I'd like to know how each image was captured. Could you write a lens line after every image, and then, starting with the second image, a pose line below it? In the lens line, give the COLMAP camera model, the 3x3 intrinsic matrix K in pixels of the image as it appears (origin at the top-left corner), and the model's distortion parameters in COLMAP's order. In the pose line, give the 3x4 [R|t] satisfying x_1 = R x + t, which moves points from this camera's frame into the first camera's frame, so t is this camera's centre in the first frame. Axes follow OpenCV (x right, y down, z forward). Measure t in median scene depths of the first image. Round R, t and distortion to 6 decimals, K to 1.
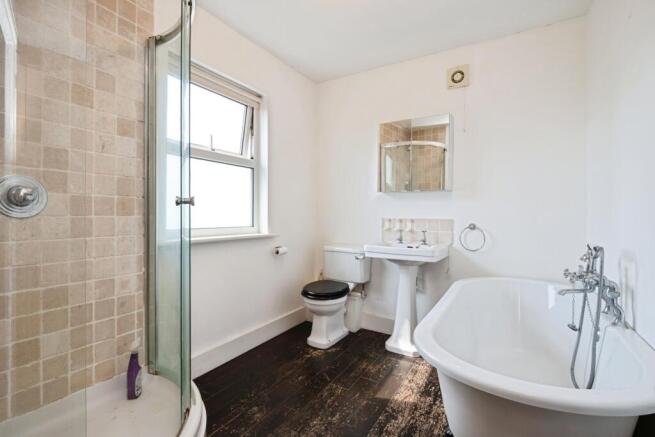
lens RADIAL K [[313.9, 0, 326.9], [0, 313.9, 216.5], [0, 0, 1]] dist [0.014949, 0.000187]
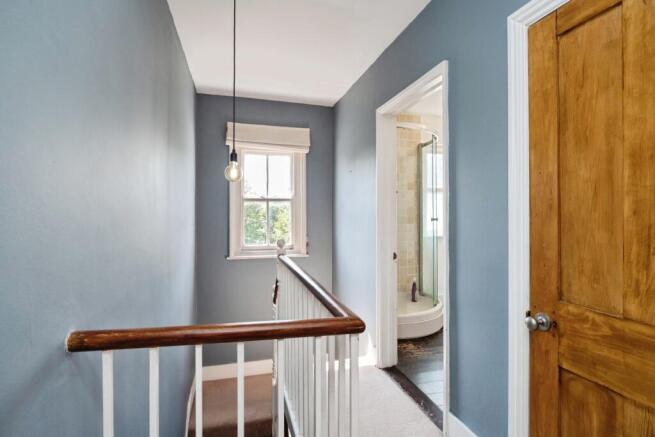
lens RADIAL K [[313.9, 0, 325.9], [0, 313.9, 216.1], [0, 0, 1]] dist [0.014949, 0.000187]
pose [[0.729052, -0.007810, -0.684413, 0.495846], [0.002098, 0.999956, -0.009177, -0.040847], [0.684455, 0.005255, 0.729036, -1.112536]]
